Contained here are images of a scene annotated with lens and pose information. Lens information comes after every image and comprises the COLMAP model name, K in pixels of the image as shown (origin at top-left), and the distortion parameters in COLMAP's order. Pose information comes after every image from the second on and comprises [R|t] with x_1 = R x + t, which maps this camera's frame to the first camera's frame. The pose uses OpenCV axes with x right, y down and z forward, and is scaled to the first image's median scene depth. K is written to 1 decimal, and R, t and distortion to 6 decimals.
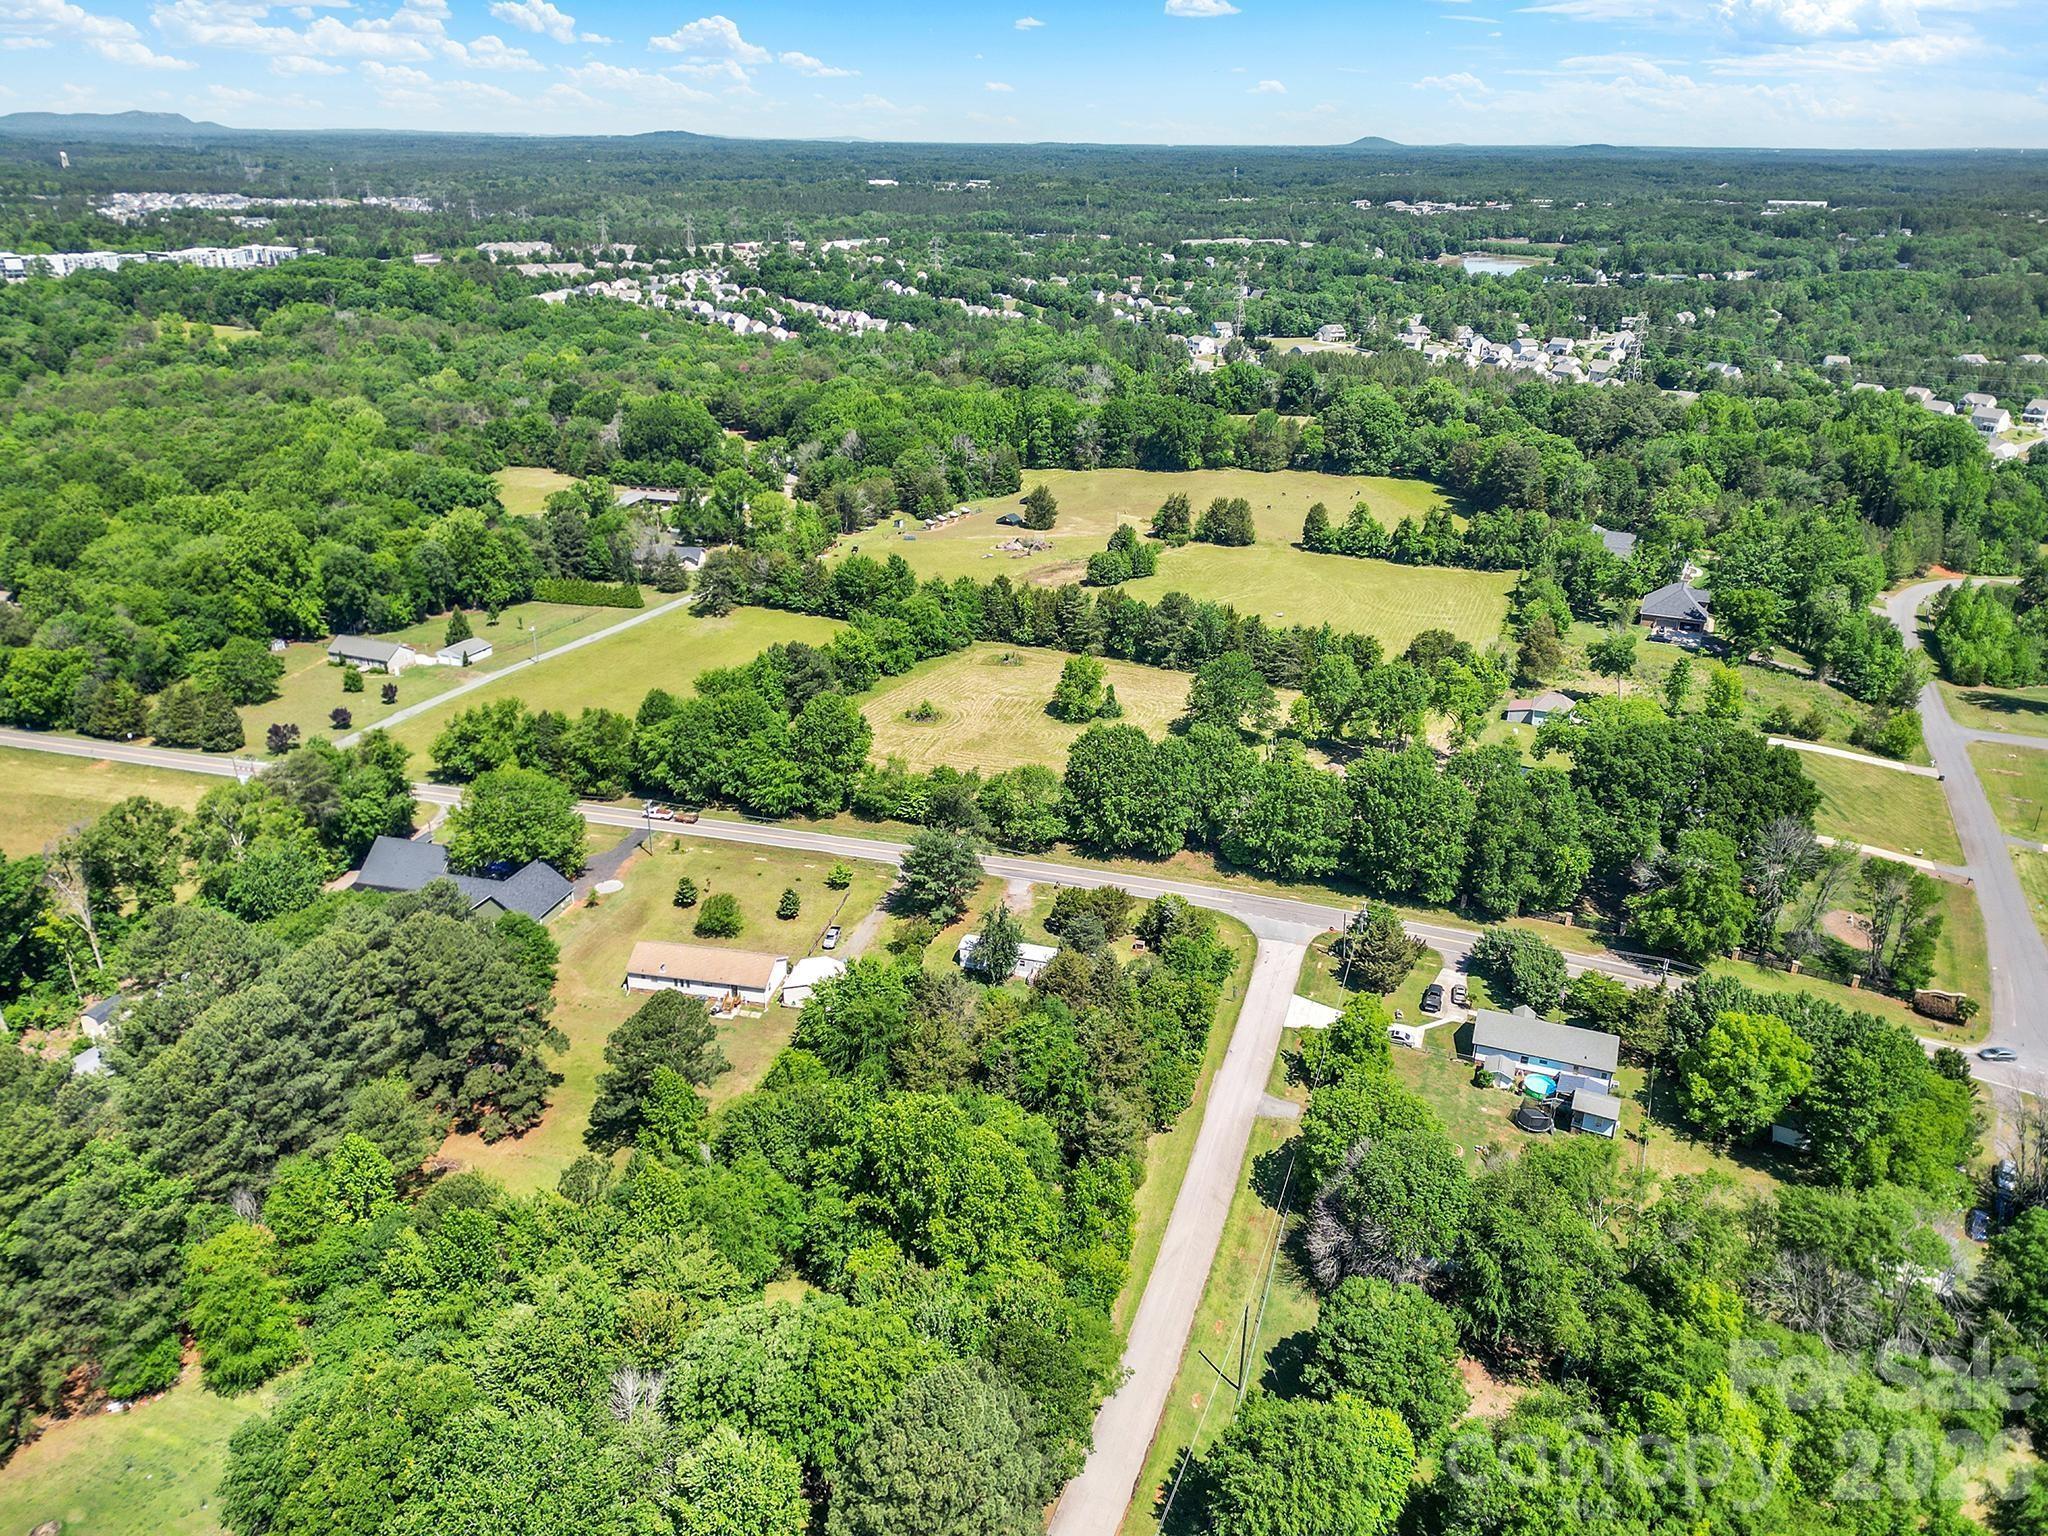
lens RADIAL K [[1454.2, 0, 1028.0], [0, 1454.2, 760.4], [0, 0, 1]] dist [0.093018, -0.093449]
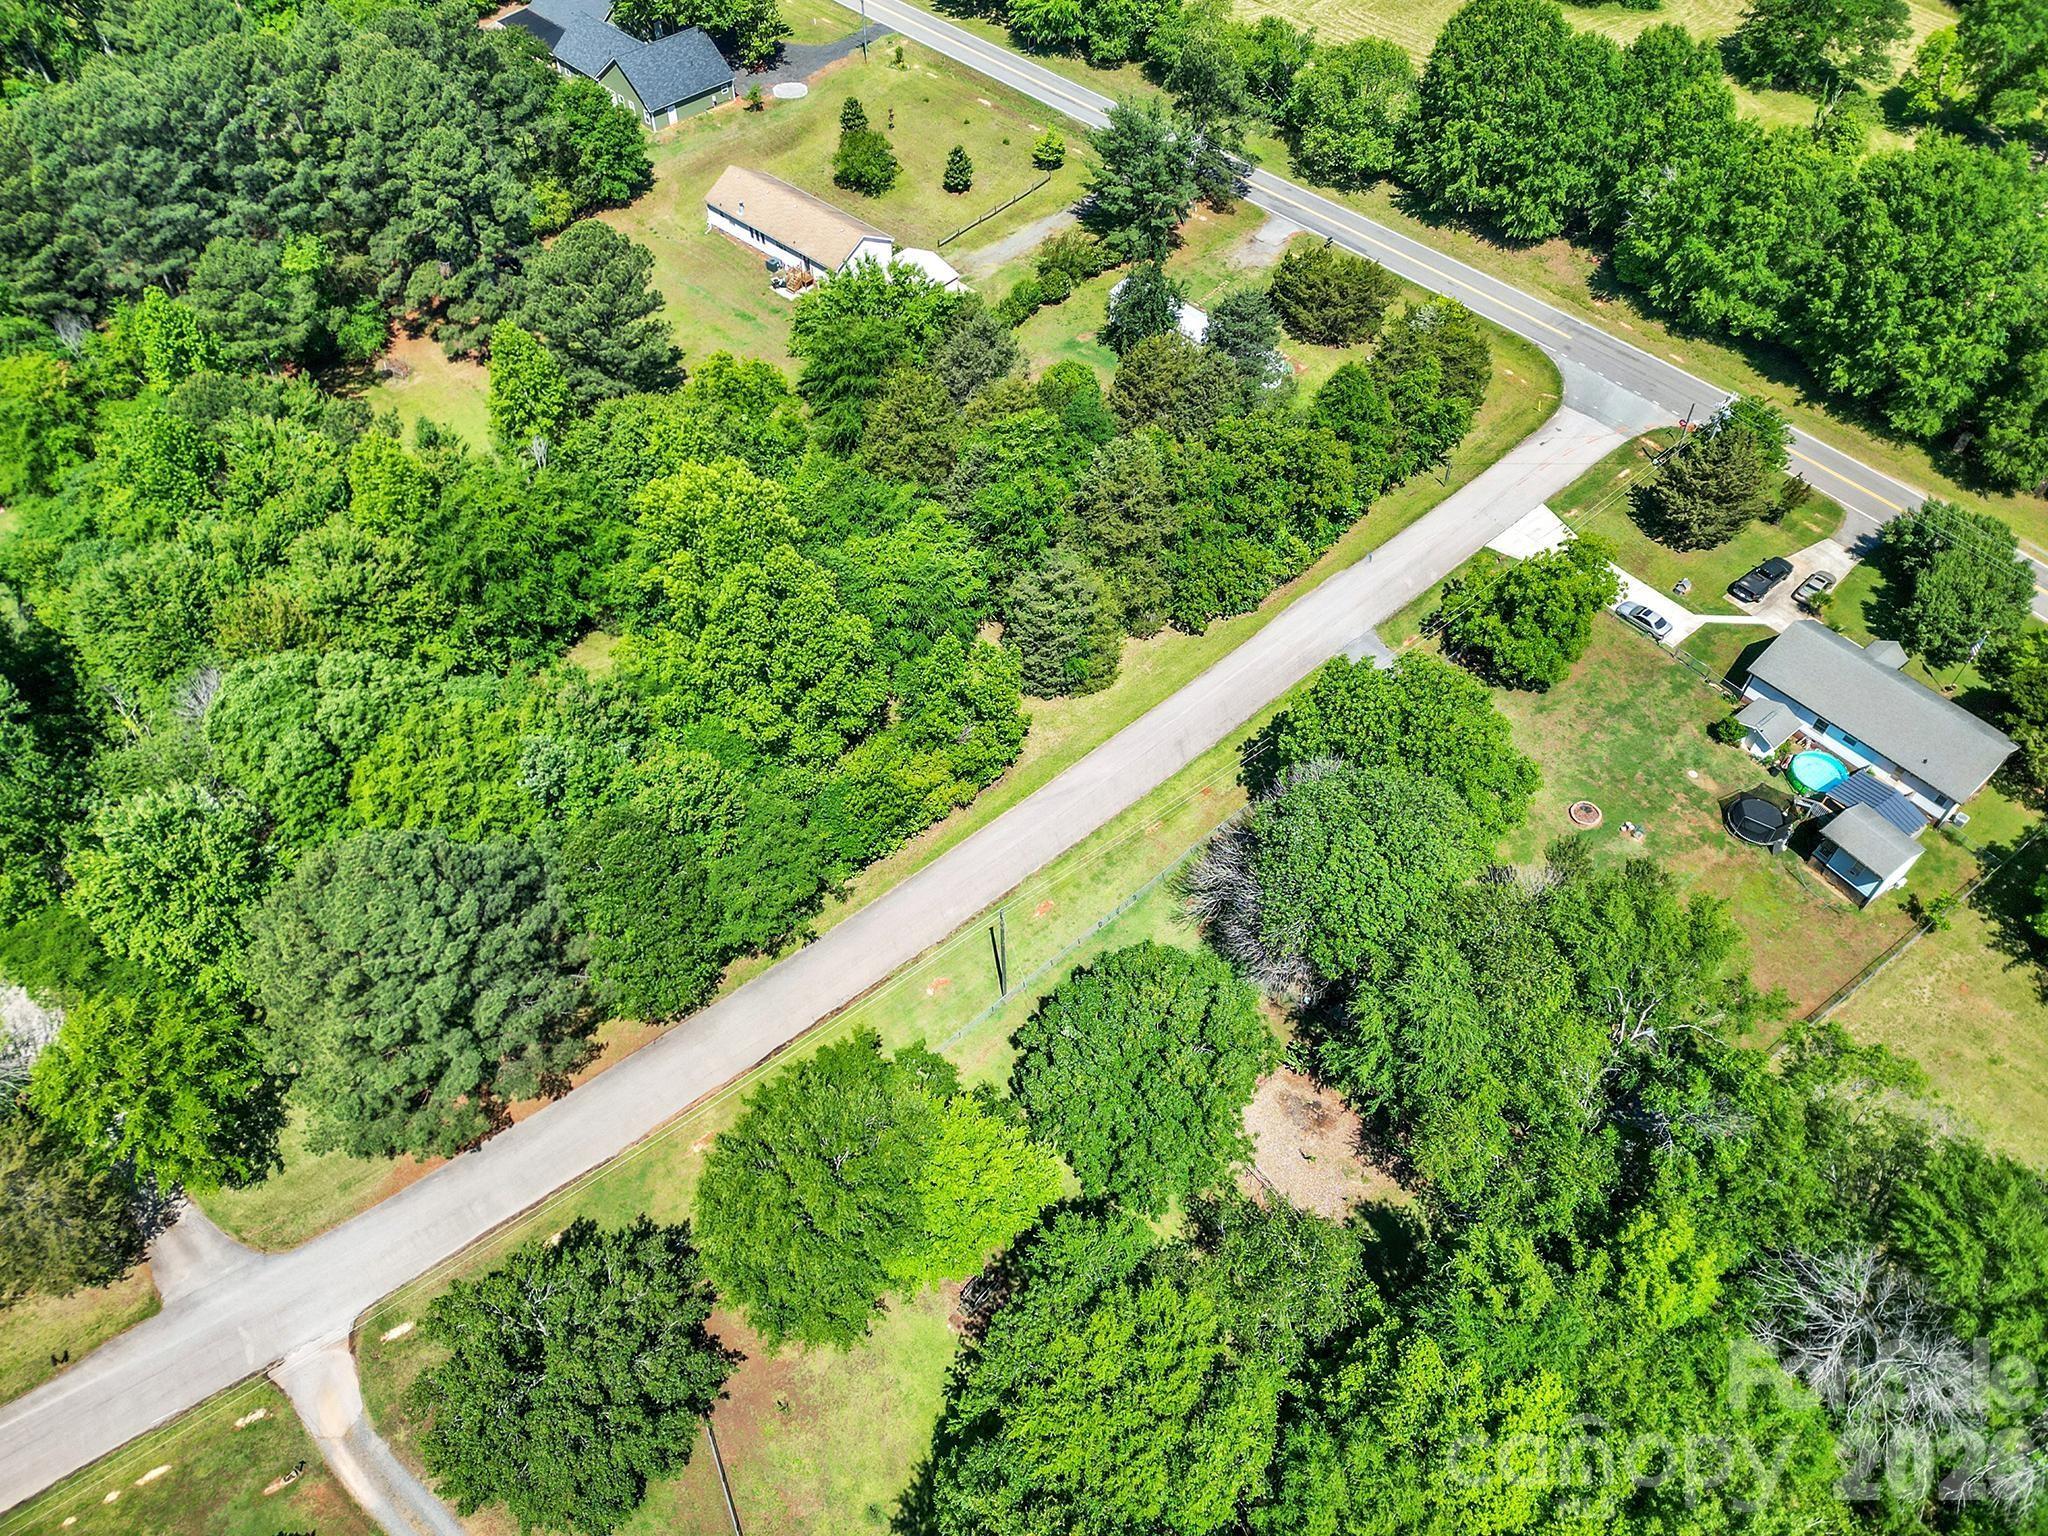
lens RADIAL K [[1454.2, 0, 1028.0], [0, 1454.2, 760.4], [0, 0, 1]] dist [0.093018, -0.093449]
pose [[0.868044, 0.375350, -0.324980, 0.216484], [-0.194458, 0.859296, 0.473071, -0.003864], [0.456821, -0.347452, 0.818897, 0.302038]]
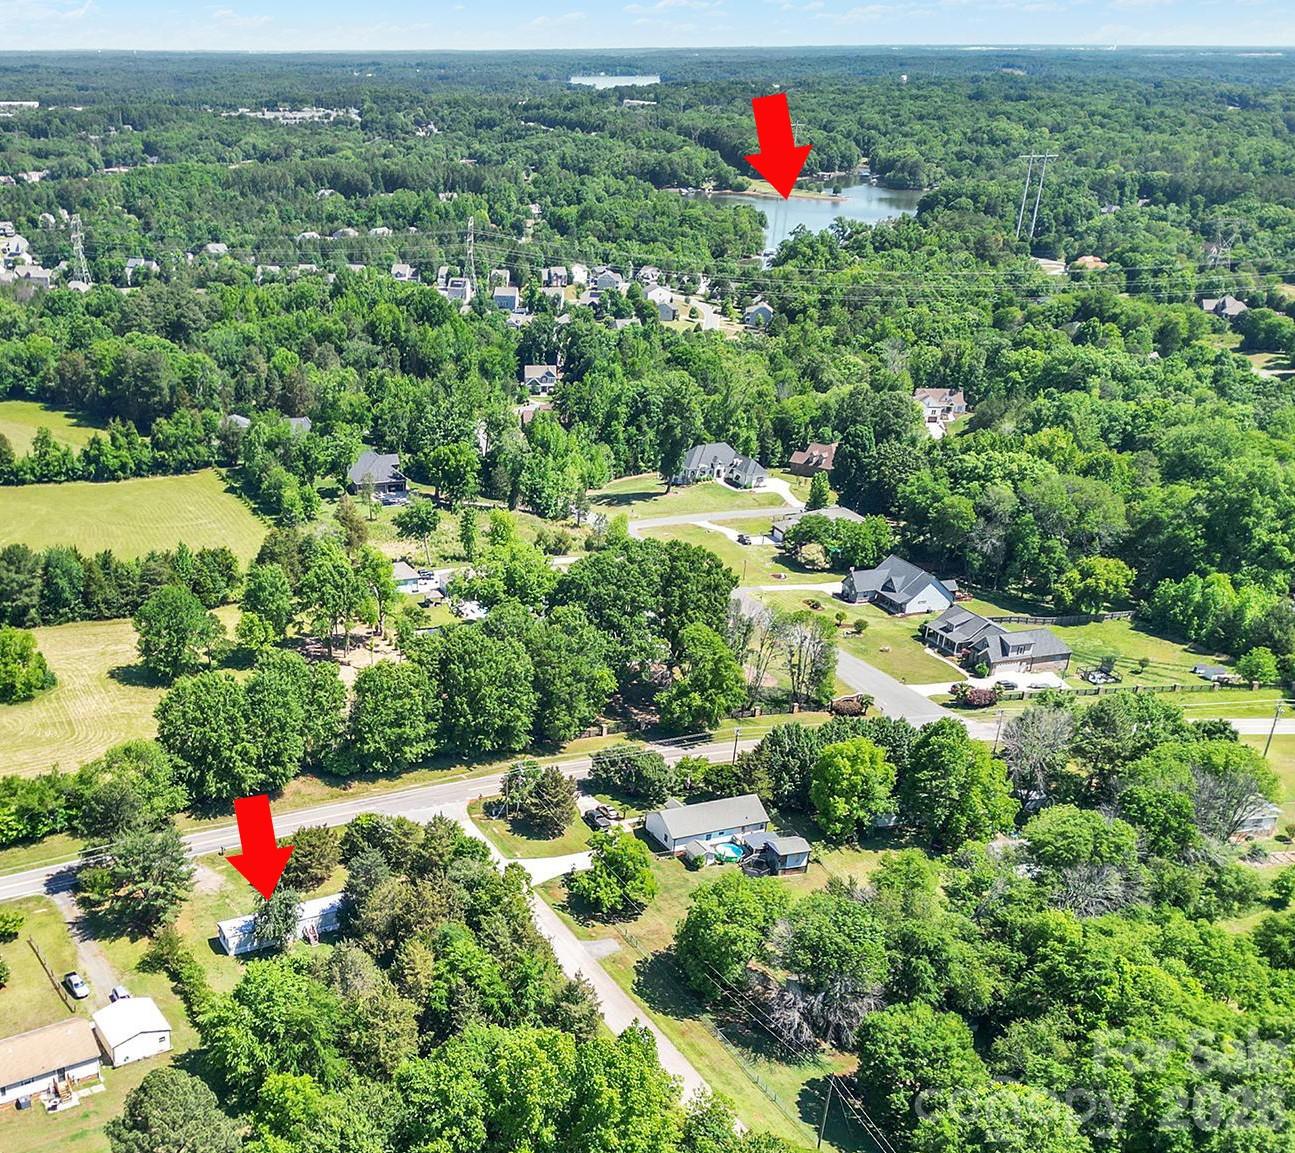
lens RADIAL K [[1420.1, 0, 647.5], [0, 1420.1, 576.5], [0, 0, 1]] dist [0.142358, 0.006835]
pose [[0.766927, -0.231660, 0.598462, -0.277712], [0.263930, 0.963910, 0.034896, -0.044272], [-0.584948, 0.131190, 0.800390, 0.054553]]
